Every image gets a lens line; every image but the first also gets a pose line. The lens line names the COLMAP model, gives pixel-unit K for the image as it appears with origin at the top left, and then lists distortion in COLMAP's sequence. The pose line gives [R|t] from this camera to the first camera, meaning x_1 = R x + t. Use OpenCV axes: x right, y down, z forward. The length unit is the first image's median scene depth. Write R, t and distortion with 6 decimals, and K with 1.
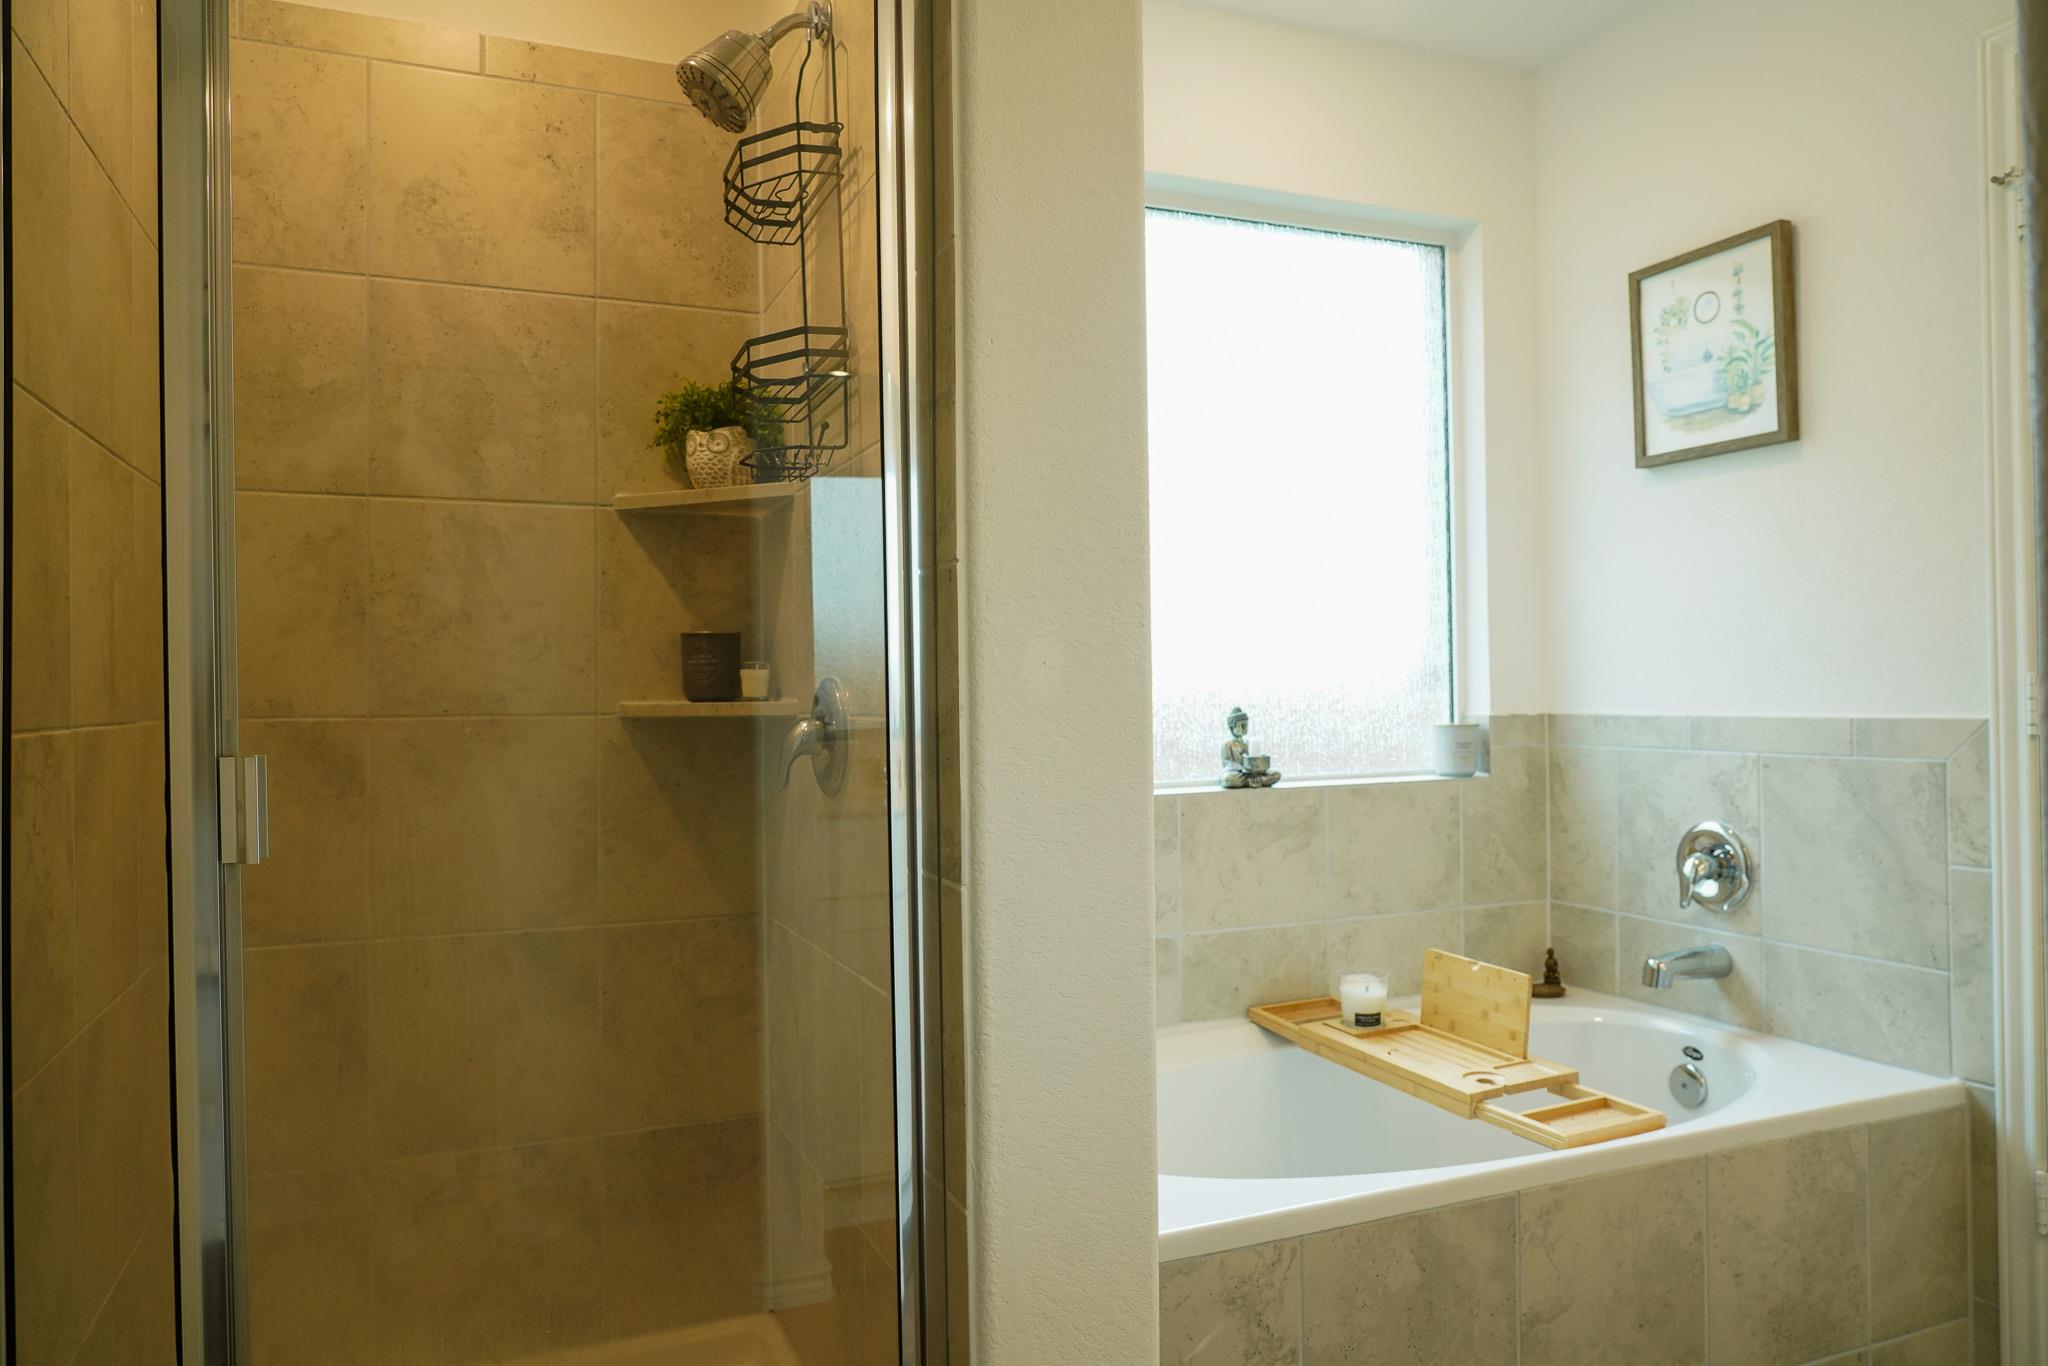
lens RADIAL K [[1331.3, 0, 1017.9], [0, 1331.3, 685.5], [0, 0, 1]] dist [-0.042580, 0.025713]
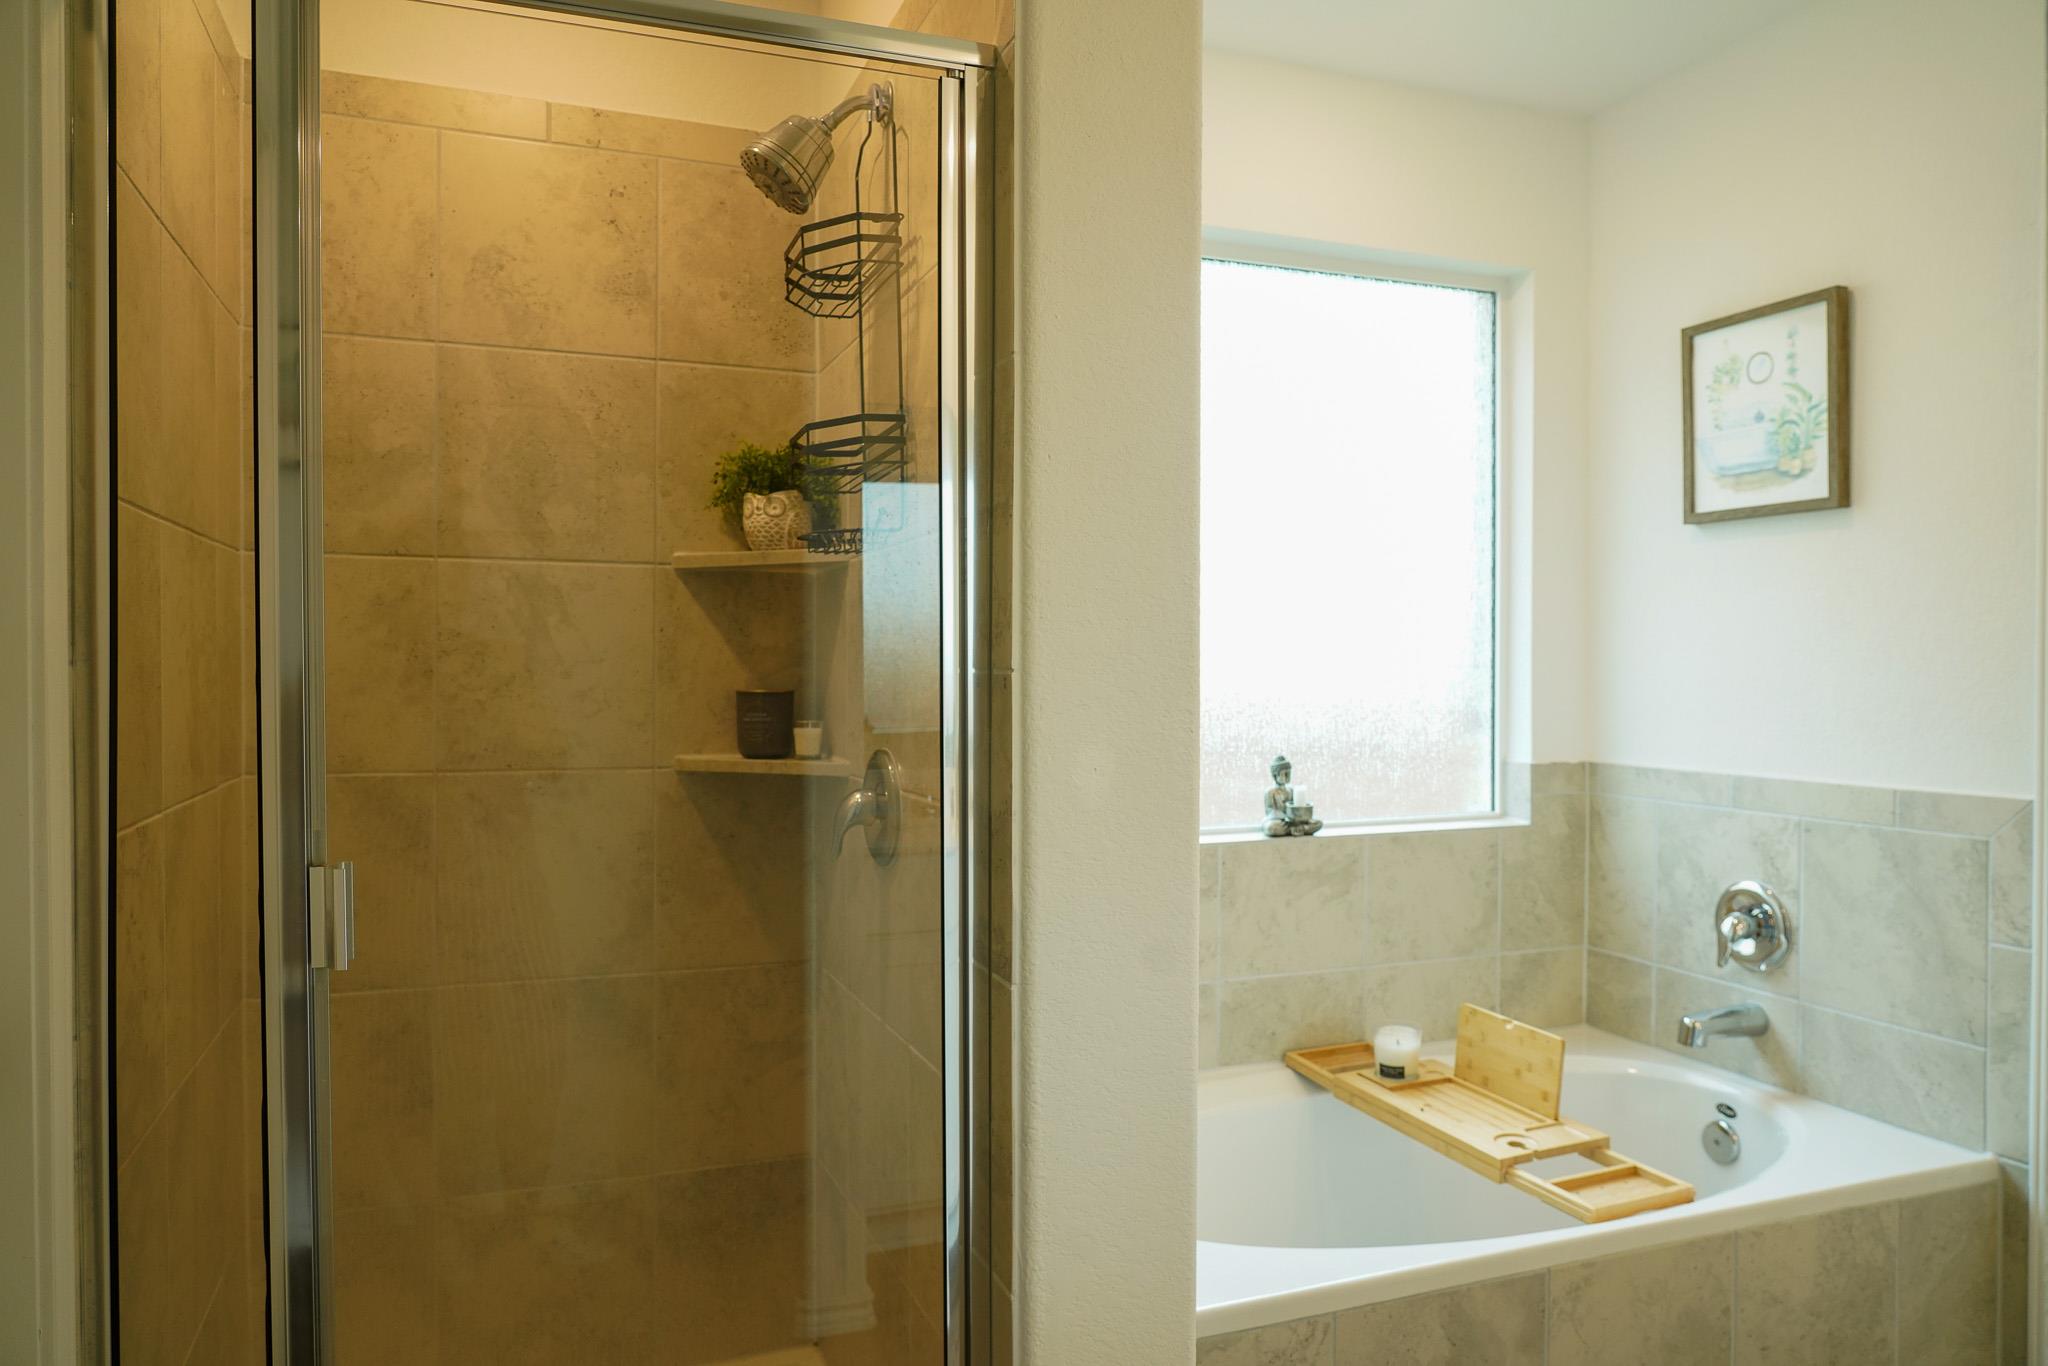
lens RADIAL K [[1329.2, 0, 1019.2], [0, 1329.2, 686.1], [0, 0, 1]] dist [-0.039640, 0.020811]
pose [[0.999516, 0.015551, -0.026927, -0.007730], [-0.015050, 0.999712, 0.018690, -0.062076], [0.027210, -0.018276, 0.999463, -0.016422]]
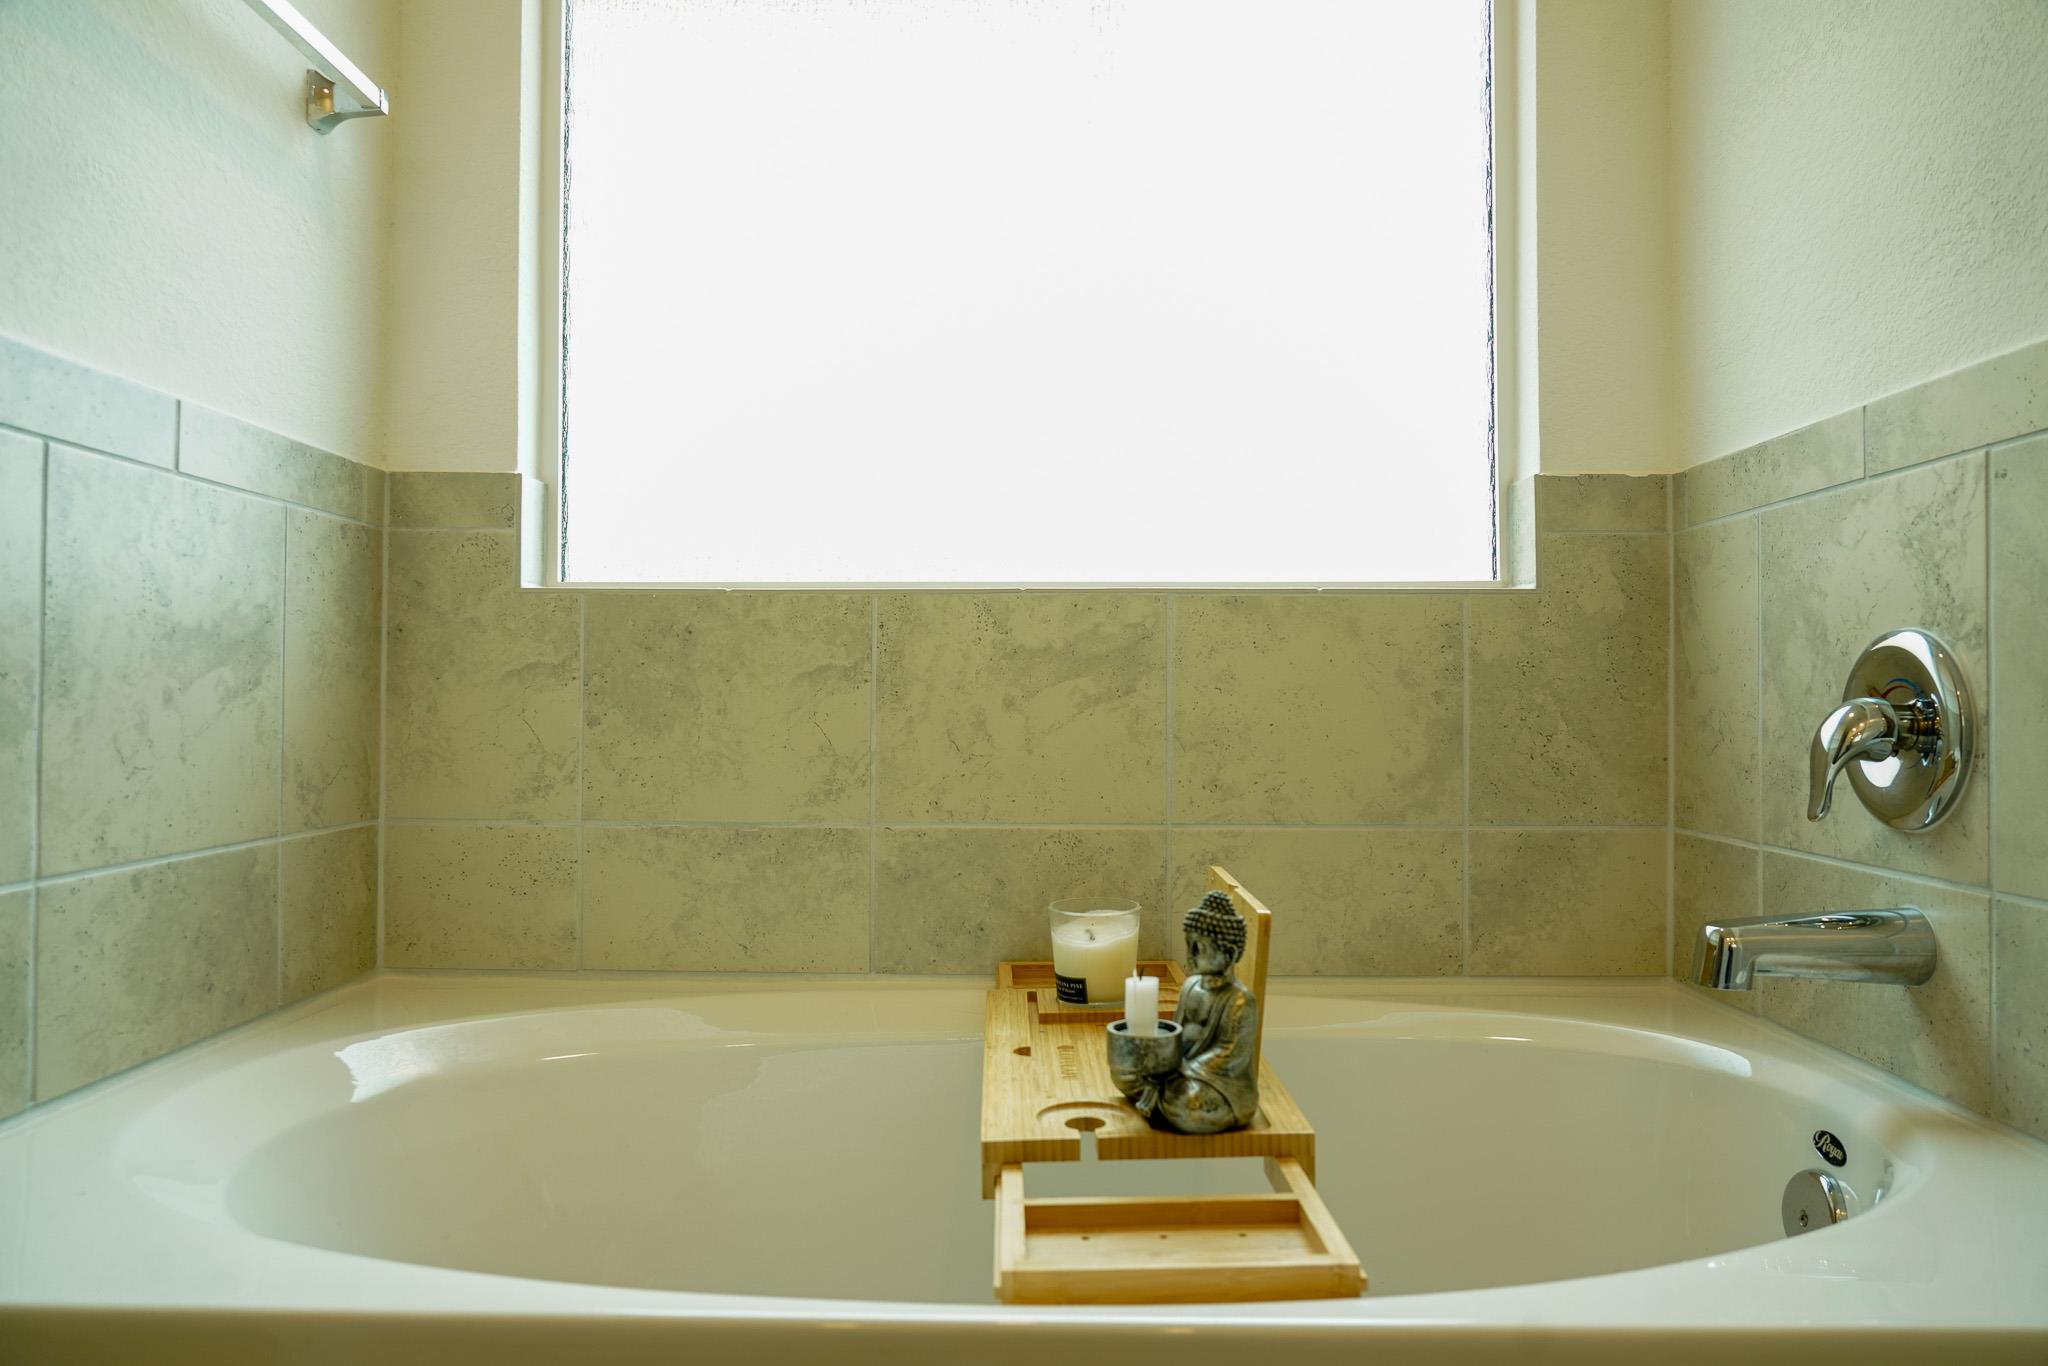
lens RADIAL K [[1346.0, 0, 1027.7], [0, 1346.0, 685.9], [0, 0, 1]] dist [-0.033896, 0.003389]
pose [[0.921037, 0.011954, -0.389292, 0.477778], [-0.013564, 0.999907, -0.001388, 0.140778], [0.389239, 0.006559, 0.921113, 0.530039]]
